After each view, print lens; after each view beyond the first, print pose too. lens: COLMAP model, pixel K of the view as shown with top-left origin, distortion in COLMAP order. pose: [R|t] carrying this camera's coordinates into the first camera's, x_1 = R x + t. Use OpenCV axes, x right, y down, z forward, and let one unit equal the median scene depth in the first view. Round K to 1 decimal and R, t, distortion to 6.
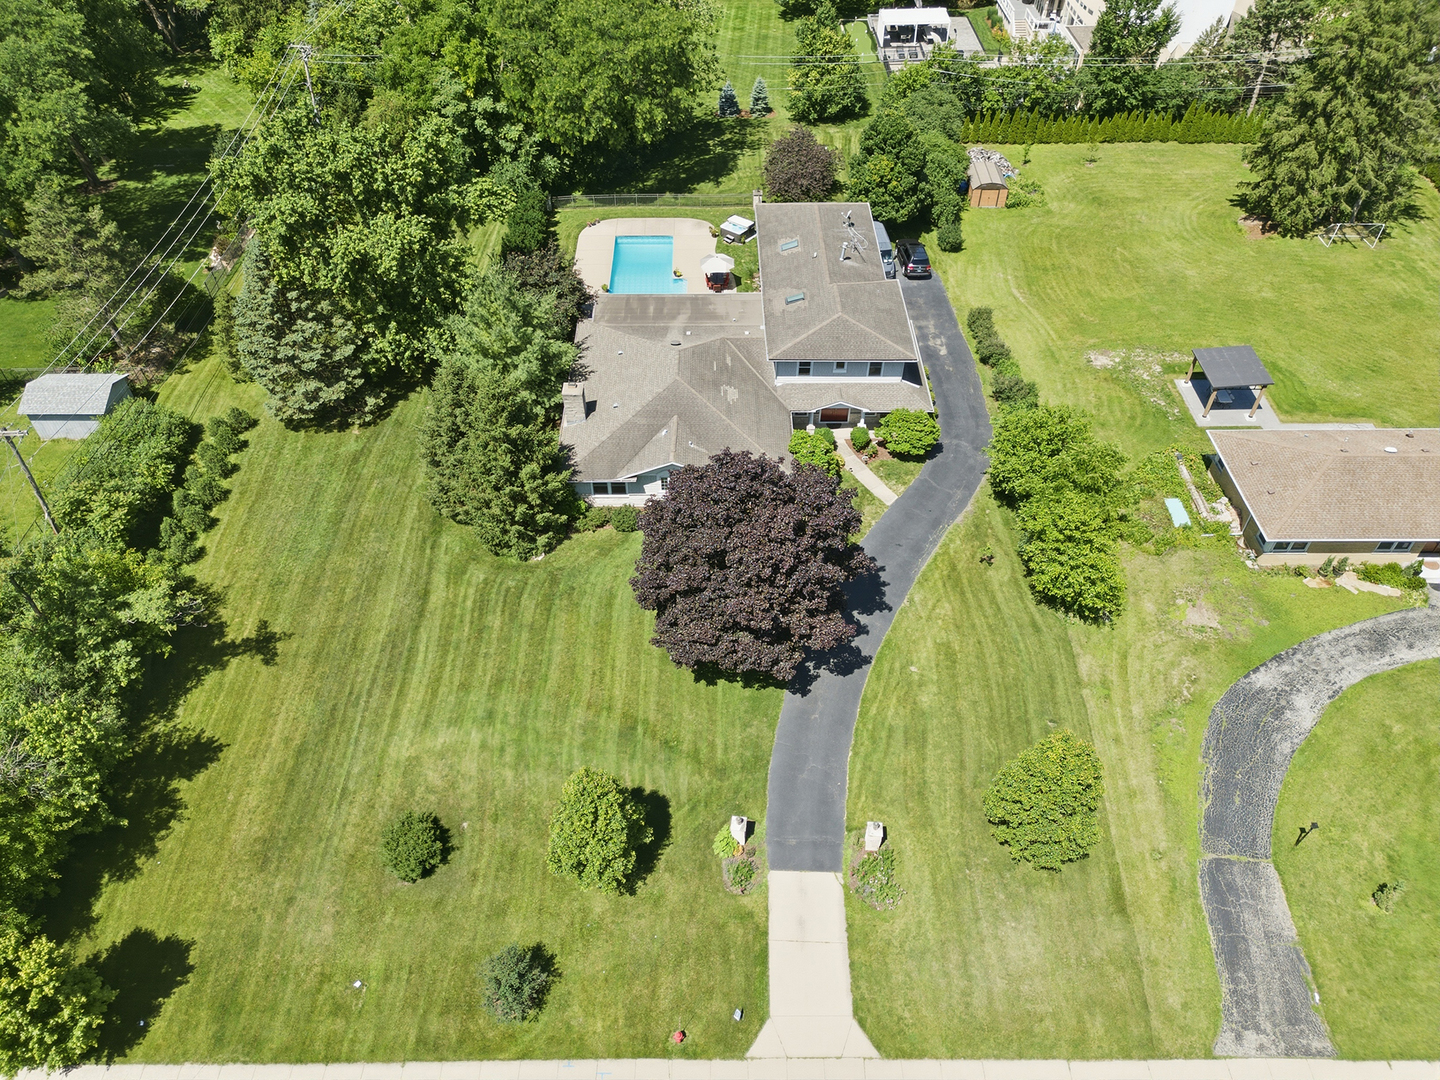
lens RADIAL K [[1010.0, 0, 720.0], [0, 1010.0, 540.0], [0, 0, 1]] dist [0.074967, -0.072576]
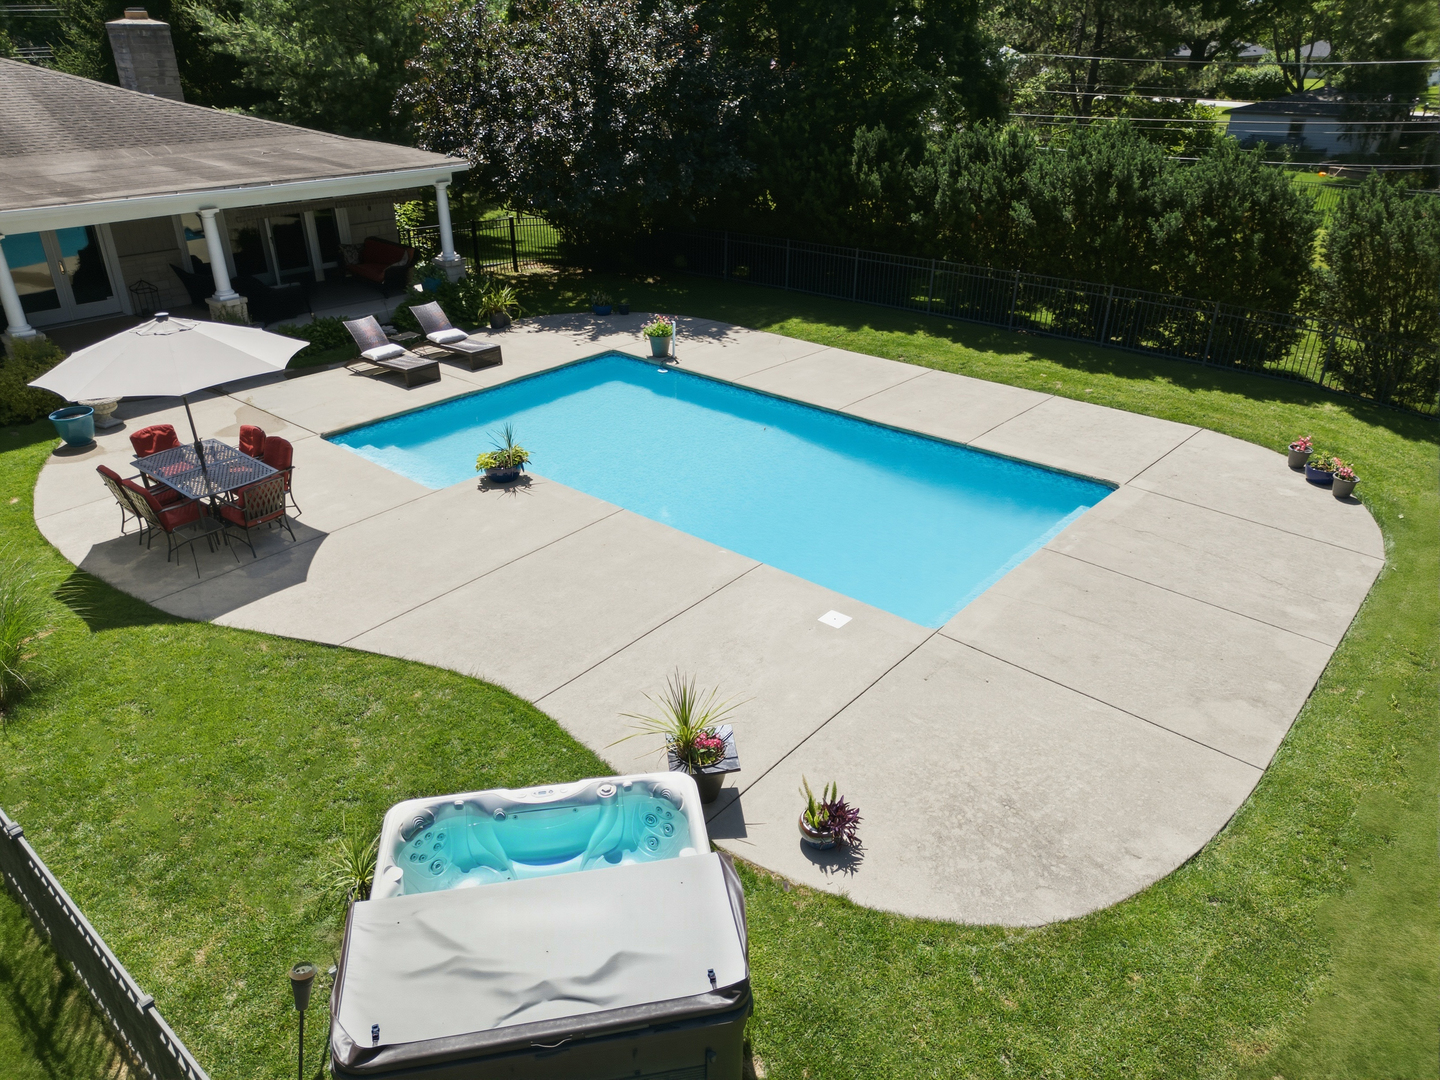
lens RADIAL K [[1010.0, 0, 720.0], [0, 1010.0, 540.0], [0, 0, 1]] dist [0.074967, -0.072576]
pose [[-0.663635, 0.335273, -0.668716, 0.046317], [-0.536462, 0.409708, 0.737800, -0.372428], [0.521342, 0.848370, -0.092035, 0.970848]]
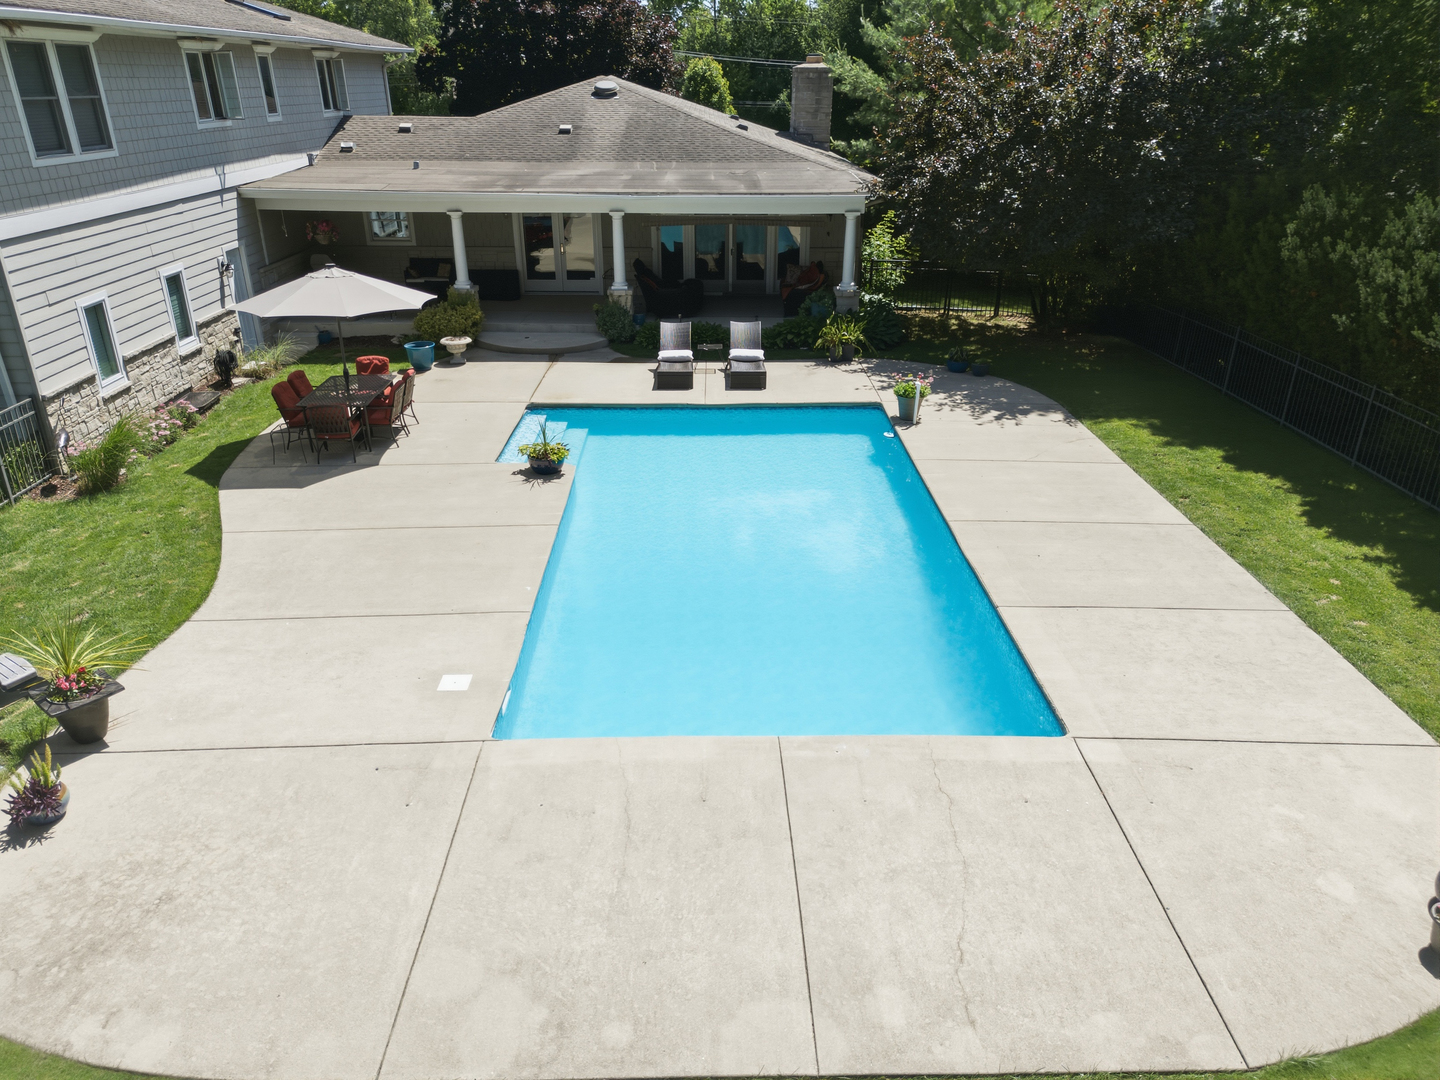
lens RADIAL K [[1010.0, 0, 720.0], [0, 1010.0, 540.0], [0, 0, 1]] dist [0.074967, -0.072576]
pose [[-0.999961, -0.004662, -0.007522, -0.066789], [-0.008665, 0.343275, 0.939195, -0.392084], [-0.001797, 0.939224, -0.343301, 0.997371]]
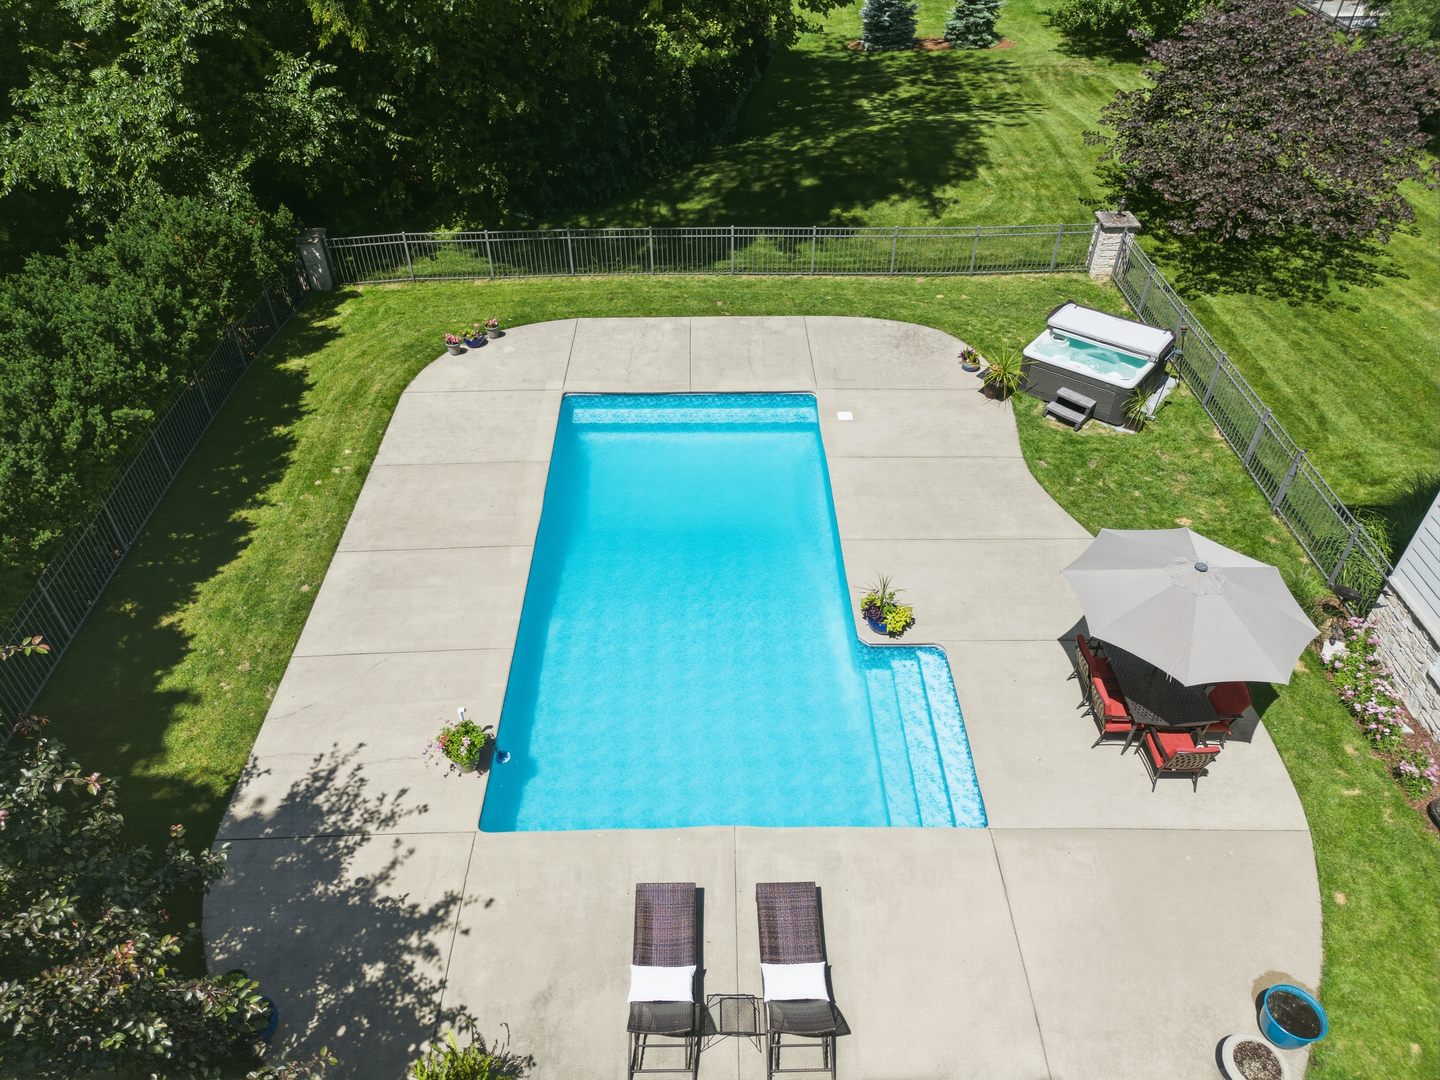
lens RADIAL K [[995.1, 0, 727.6], [0, 995.1, 555.9], [0, 0, 1]] dist [0.077700, -0.075701]
pose [[0.999976, -0.002578, 0.006477, -0.066579], [0.003034, 0.997444, -0.071384, -0.242627], [-0.006277, 0.071402, 0.997428, 0.765573]]
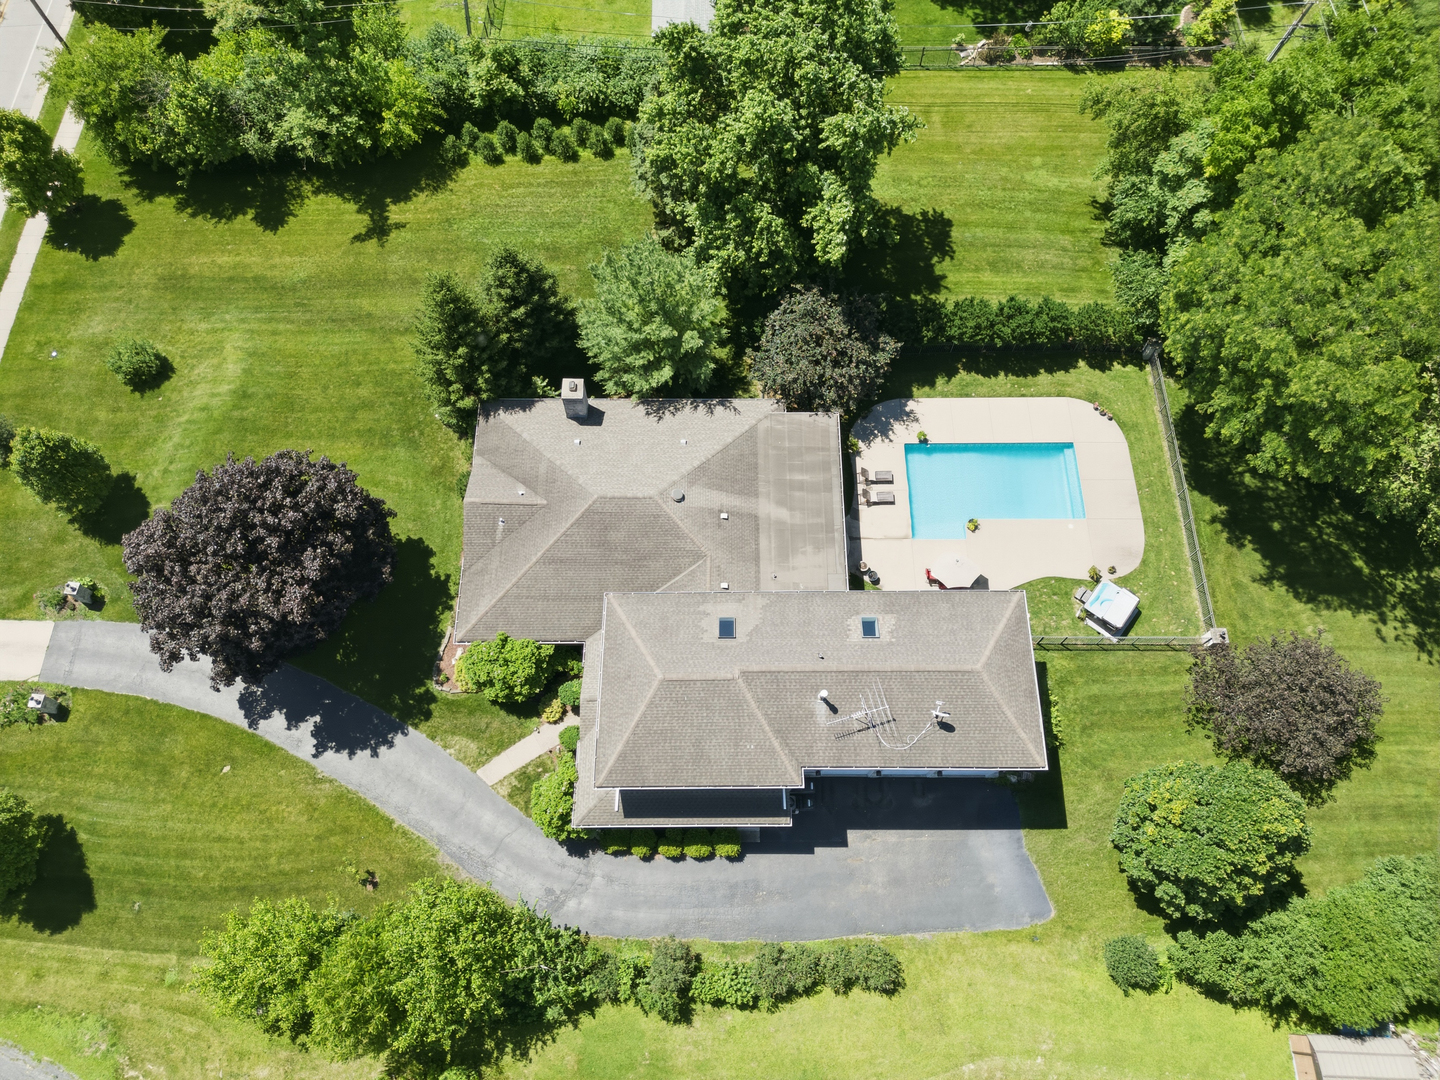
lens RADIAL K [[995.1, 0, 727.6], [0, 995.1, 555.9], [0, 0, 1]] dist [0.077700, -0.075701]
pose [[-0.014762, 0.914524, -0.404262, 0.238935], [-0.700932, 0.278868, 0.656451, -0.547733], [0.713076, 0.293051, 0.636902, 0.418304]]
